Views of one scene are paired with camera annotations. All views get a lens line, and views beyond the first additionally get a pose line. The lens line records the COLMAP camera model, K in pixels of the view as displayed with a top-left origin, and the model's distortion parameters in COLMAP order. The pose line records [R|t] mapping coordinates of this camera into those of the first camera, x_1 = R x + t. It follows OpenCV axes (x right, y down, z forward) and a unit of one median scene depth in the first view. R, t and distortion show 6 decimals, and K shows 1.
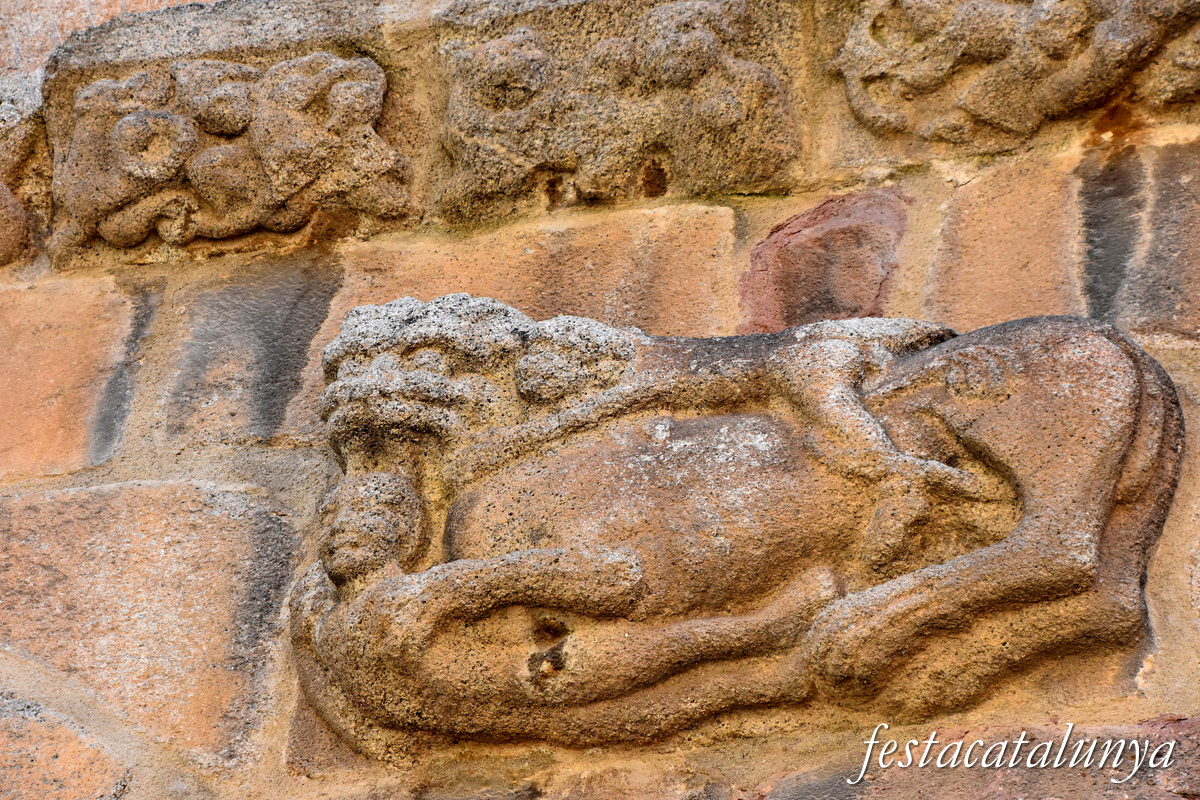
lens RADIAL K [[5400.6, 0, 600.0], [0, 5400.6, 400.0], [0, 0, 1]] dist [1.793185, 3.500681]
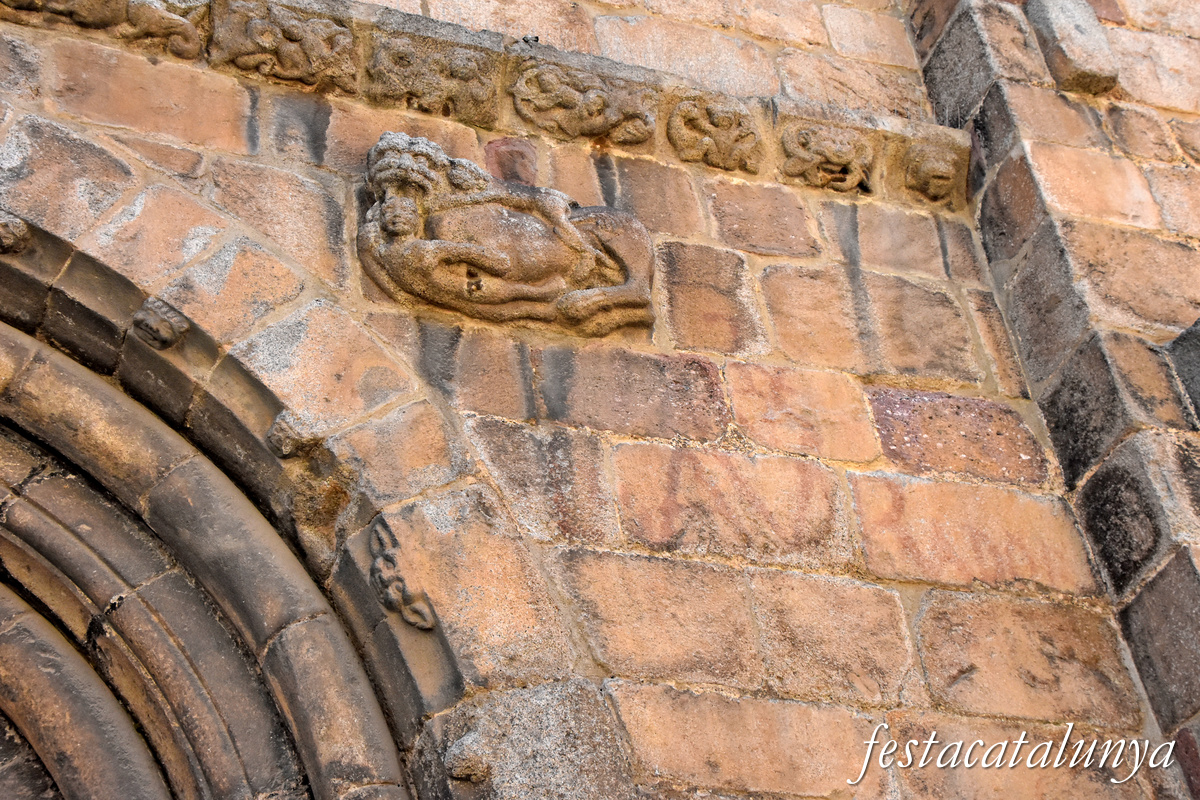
lens RADIAL K [[1893.9, 0, 600.0], [0, 1893.9, 400.0], [0, 0, 1]] dist [0.296319, 0.053333]
pose [[0.789368, 0.206704, 0.578076, -0.471452], [-0.264851, 0.964141, 0.016907, 0.065854], [-0.553852, -0.166450, 0.815808, 0.148108]]
